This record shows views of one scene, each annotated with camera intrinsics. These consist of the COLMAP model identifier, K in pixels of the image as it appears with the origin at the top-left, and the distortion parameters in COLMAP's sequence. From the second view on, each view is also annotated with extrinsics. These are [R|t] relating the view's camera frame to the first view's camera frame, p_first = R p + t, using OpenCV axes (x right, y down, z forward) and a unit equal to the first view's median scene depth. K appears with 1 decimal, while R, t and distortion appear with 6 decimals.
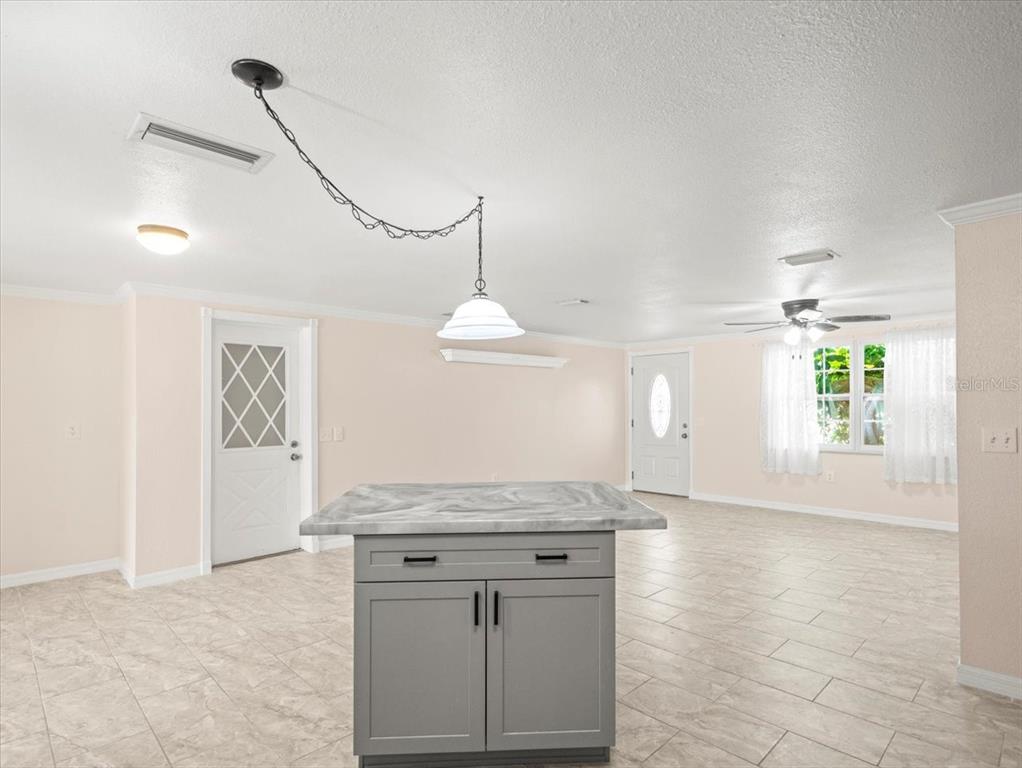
lens RADIAL K [[541.2, 0, 506.9], [0, 541.2, 400.4], [0, 0, 1]] dist [0.000785, -0.000578]
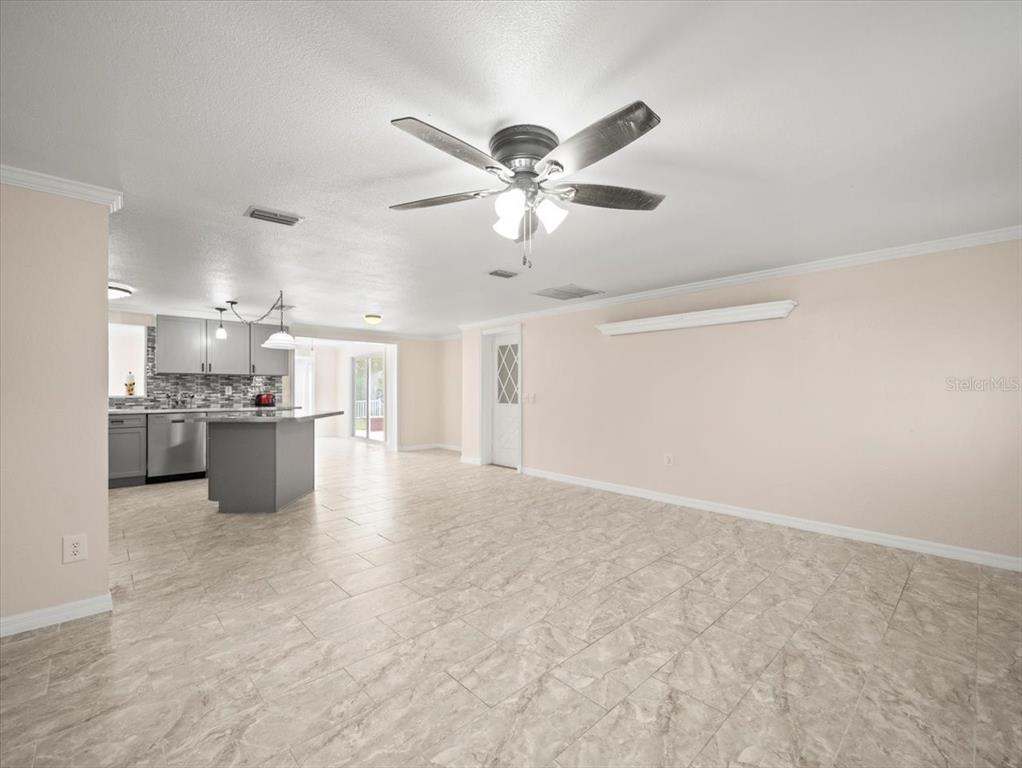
lens RADIAL K [[443.6, 0, 508.8], [0, 443.6, 386.5], [0, 0, 1]] dist [-0.001218, -0.000130]
pose [[-0.016172, 0.000336, -0.999869, 0.712569], [0.007541, 0.999972, 0.000214, 0.022970], [0.999841, -0.007537, -0.016174, 0.755674]]
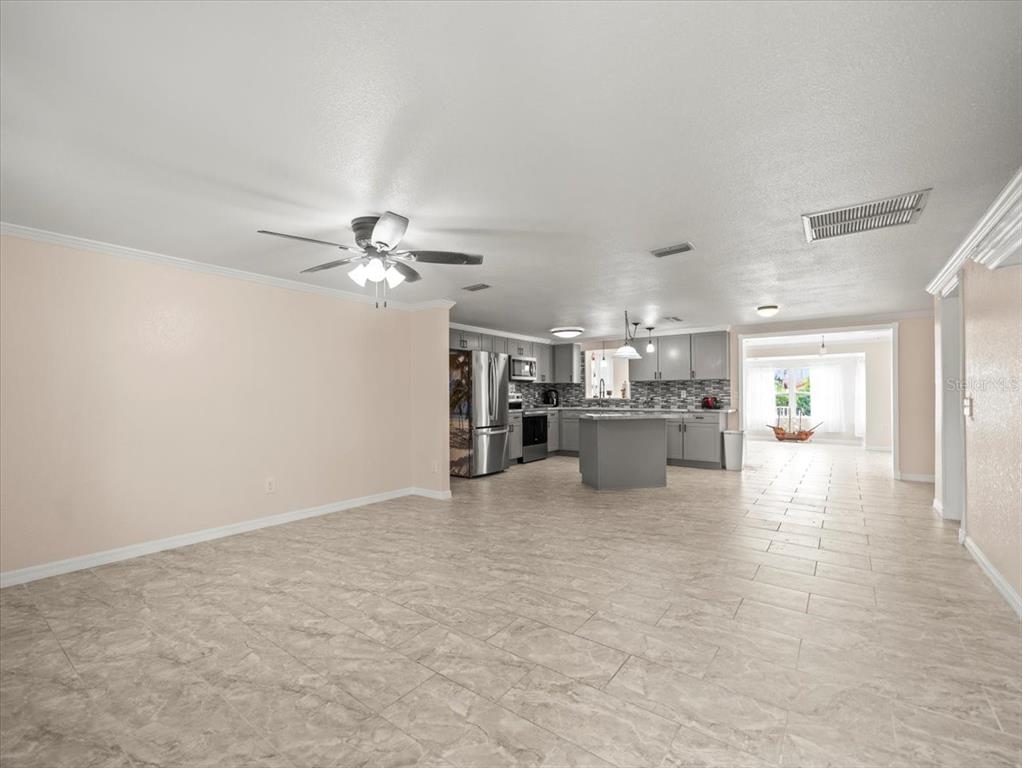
lens RADIAL K [[453.0, 0, 505.9], [0, 453.0, 385.0], [0, 0, 1]] dist [-0.000623, -0.000140]
pose [[-0.988067, 0.010161, -0.153688, 0.357196], [0.014759, 0.999476, -0.028806, 0.031527], [0.153315, -0.030731, -0.987699, 1.219715]]
